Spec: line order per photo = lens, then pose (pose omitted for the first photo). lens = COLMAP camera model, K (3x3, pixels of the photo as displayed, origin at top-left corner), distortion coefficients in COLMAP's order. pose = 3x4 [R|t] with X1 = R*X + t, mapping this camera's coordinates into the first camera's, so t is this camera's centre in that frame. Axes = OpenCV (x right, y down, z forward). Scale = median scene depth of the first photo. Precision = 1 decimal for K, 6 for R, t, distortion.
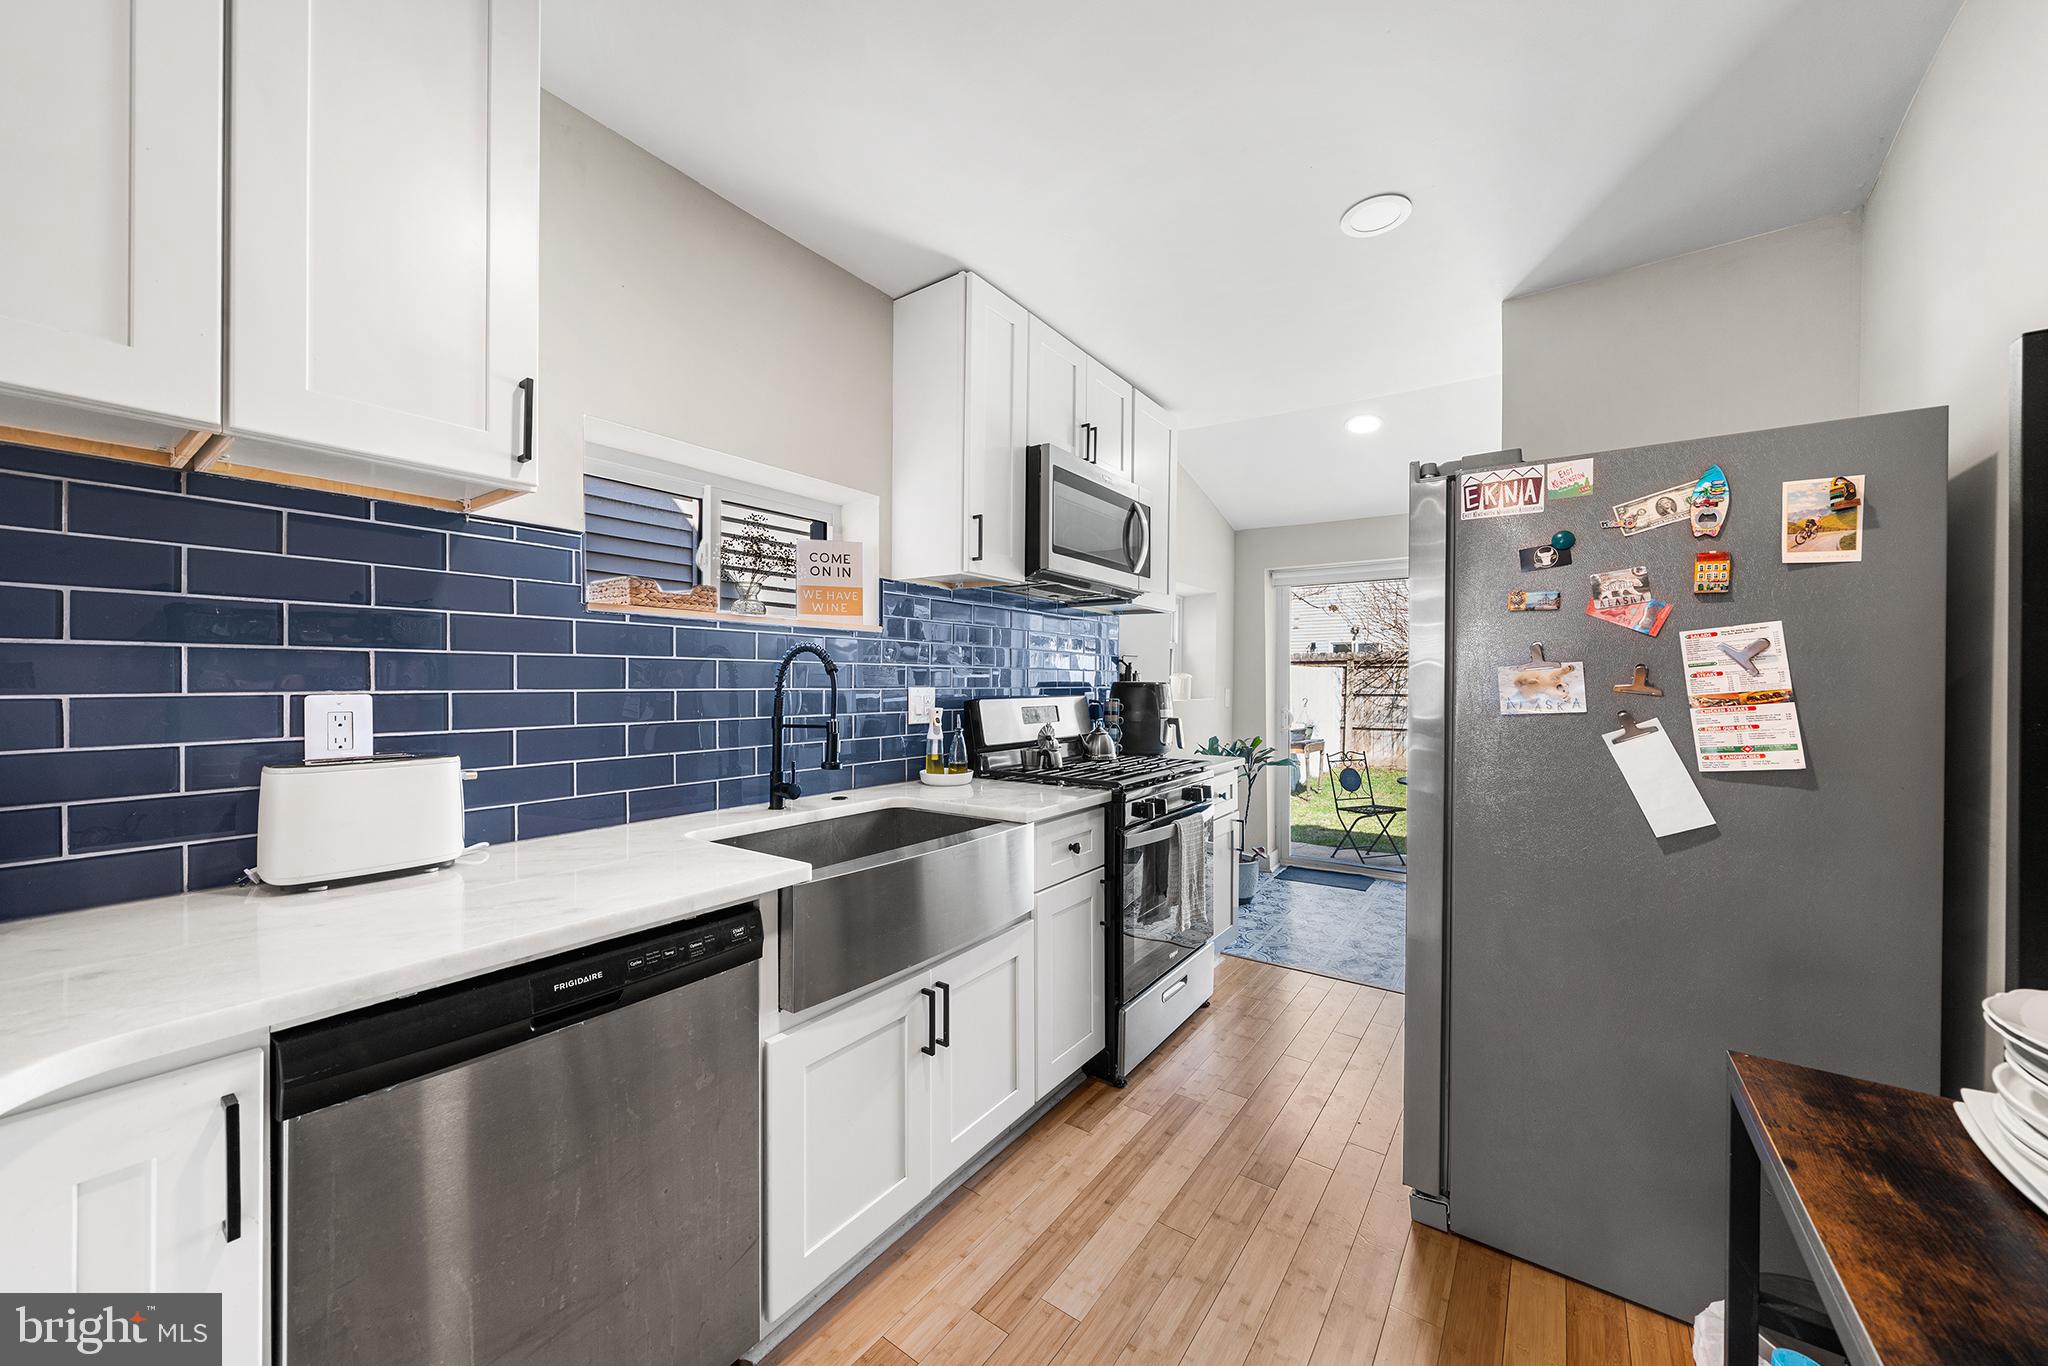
lens RADIAL K [[719.3, 0, 1037.0], [0, 719.3, 682.1], [0, 0, 1]] dist [-0.004591, -0.000016]
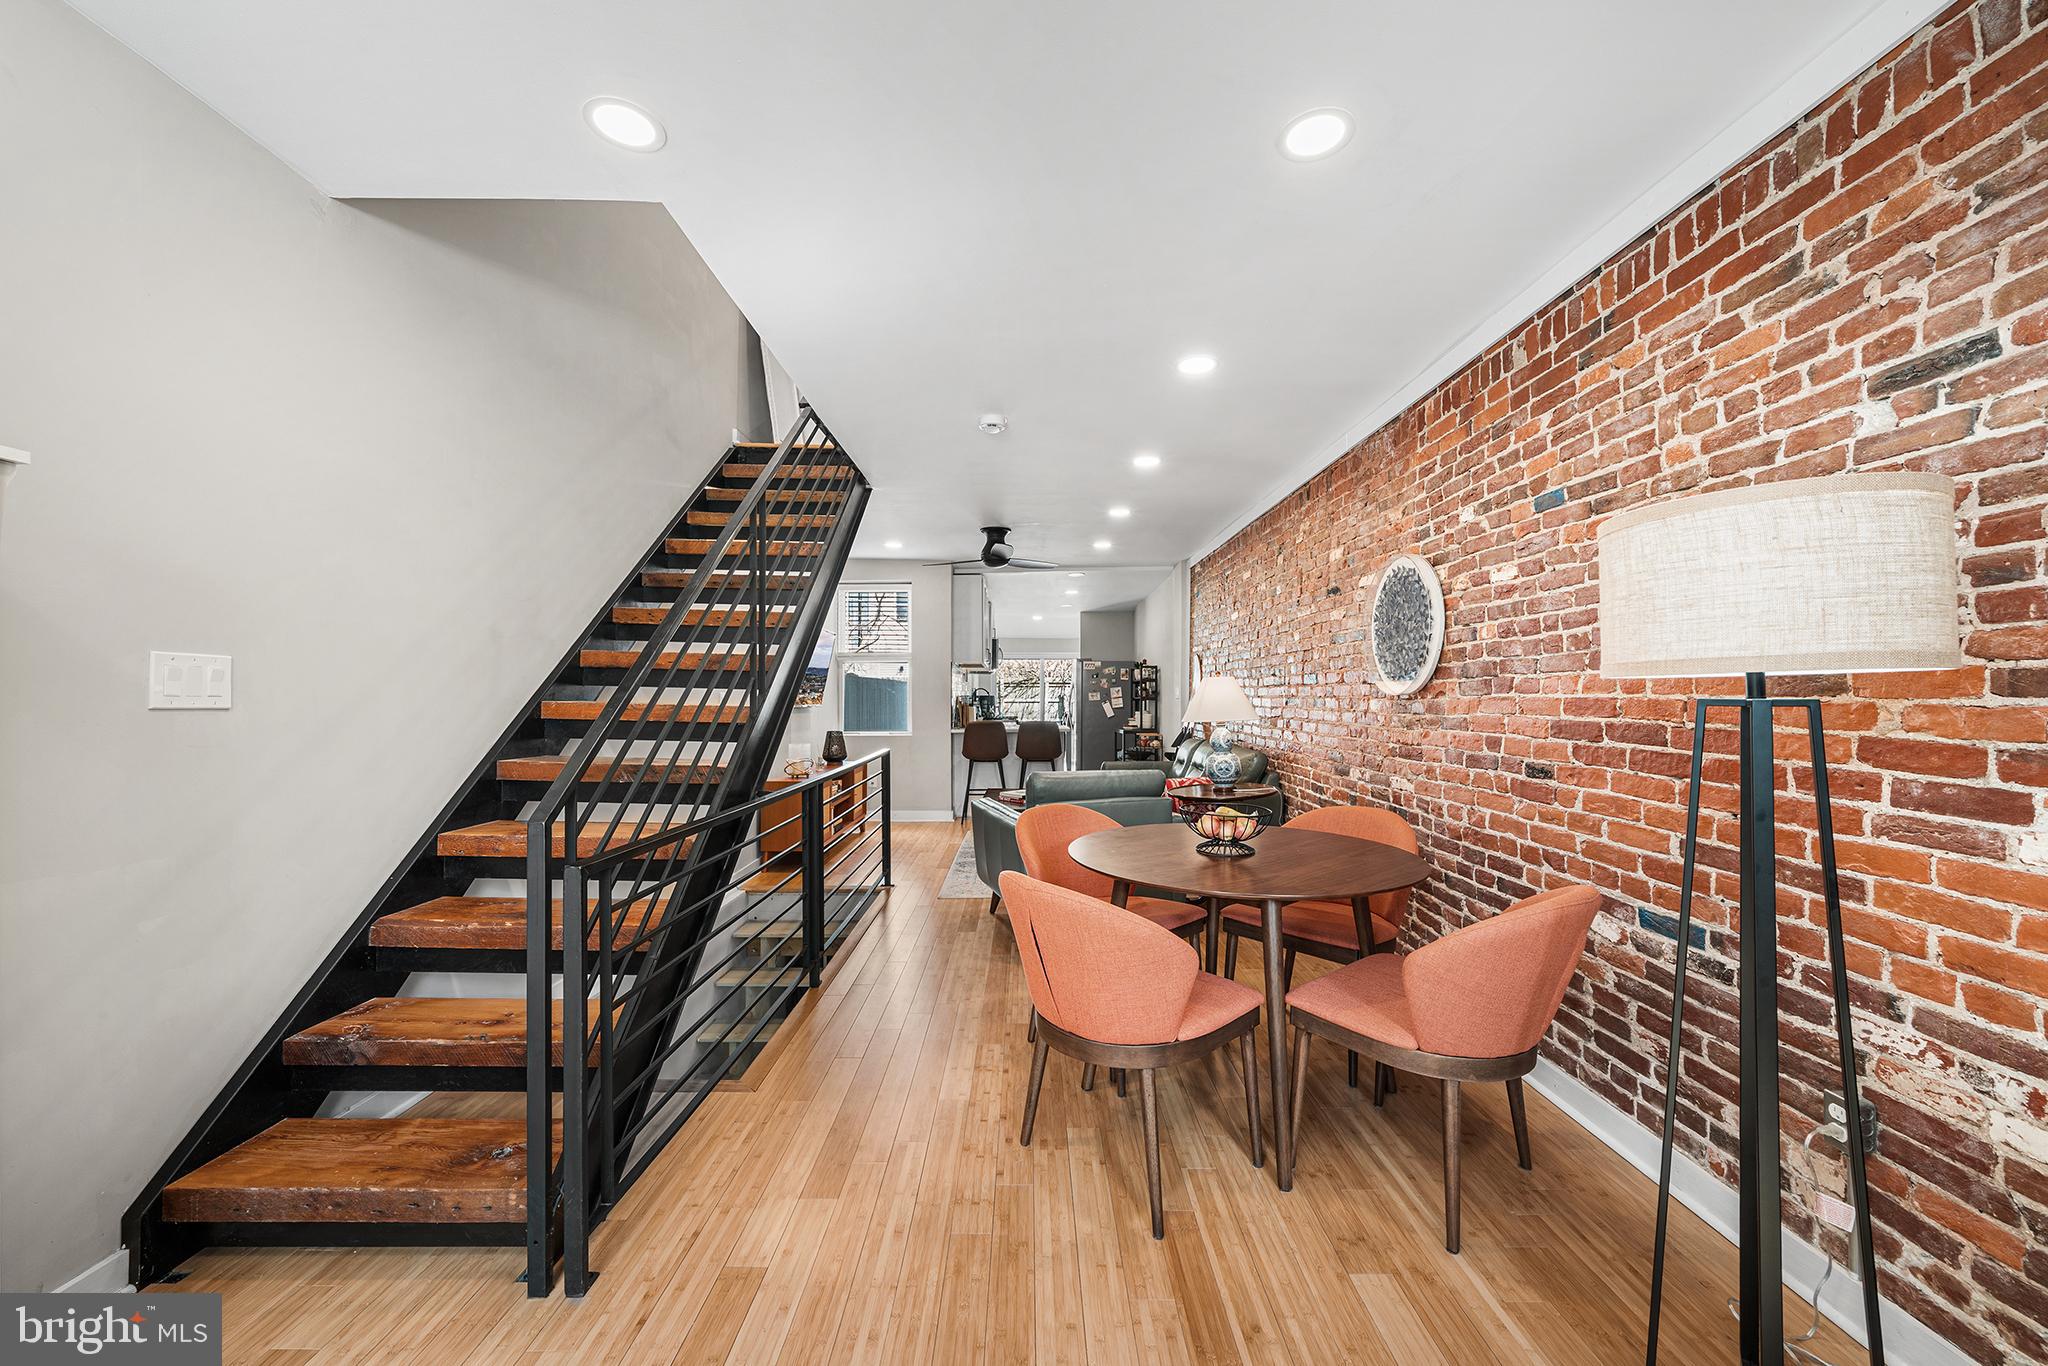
lens RADIAL K [[777.2, 0, 1040.0], [0, 777.2, 701.9], [0, 0, 1]] dist [-0.004150, 0.000296]
pose [[0.793062, -0.004596, 0.609124, -2.642090], [-0.000873, 0.999962, 0.008683, -0.001363], [-0.609141, -0.007418, 0.793027, -2.844629]]
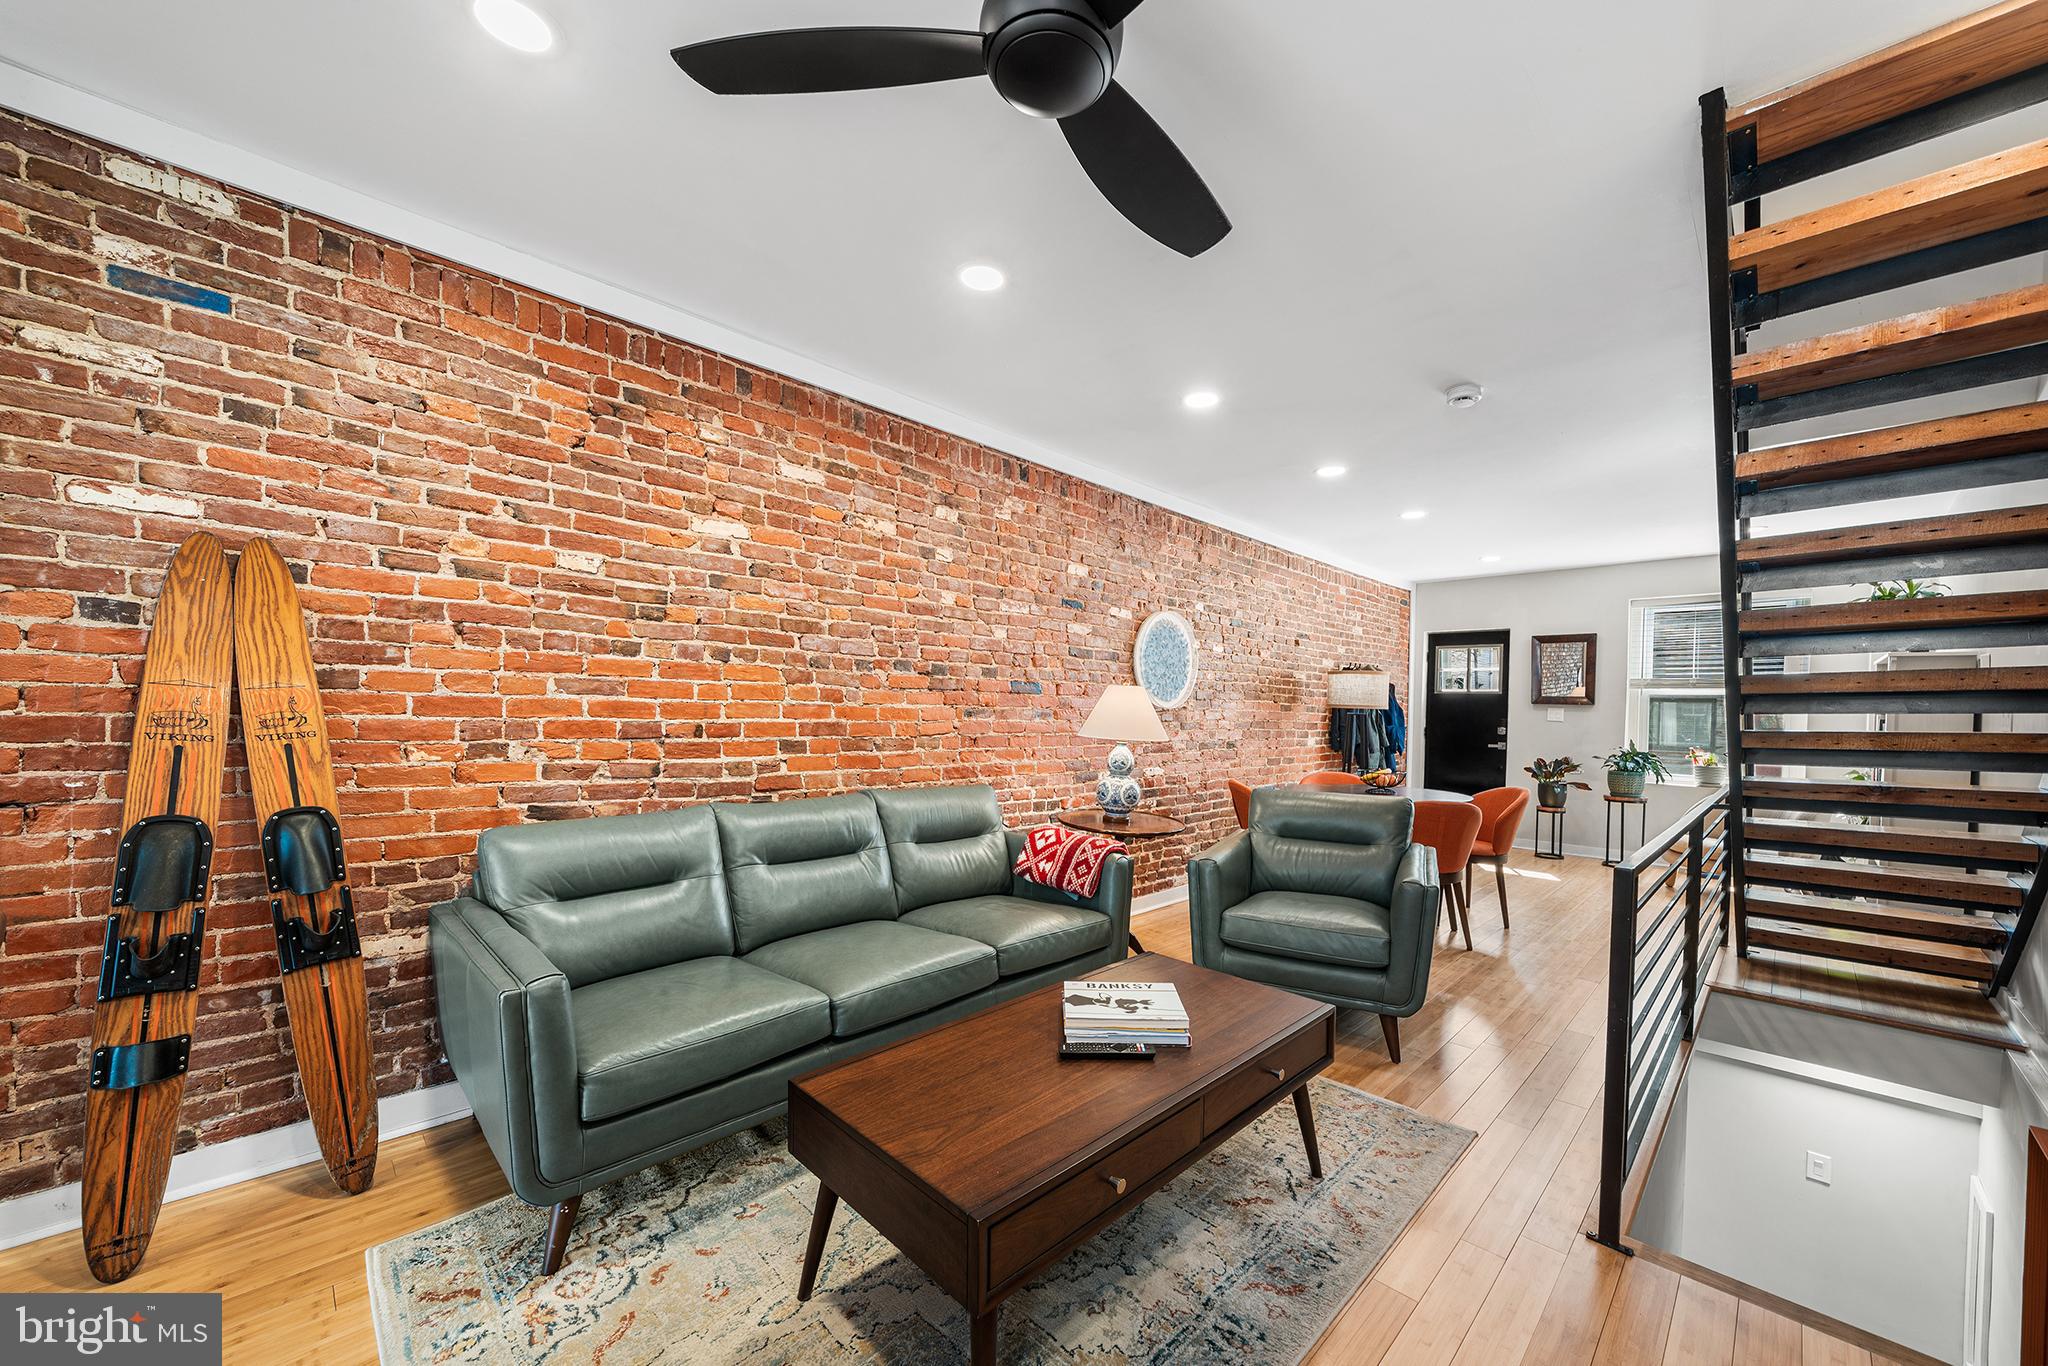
lens RADIAL K [[743.8, 0, 1062.1], [0, 743.8, 717.5], [0, 0, 1]] dist [-0.003515, -0.000280]
pose [[-0.990373, -0.021802, 0.136700, -1.155101], [-0.020095, 0.999702, 0.013852, -0.000271], [-0.136961, 0.010971, -0.990516, 0.043308]]
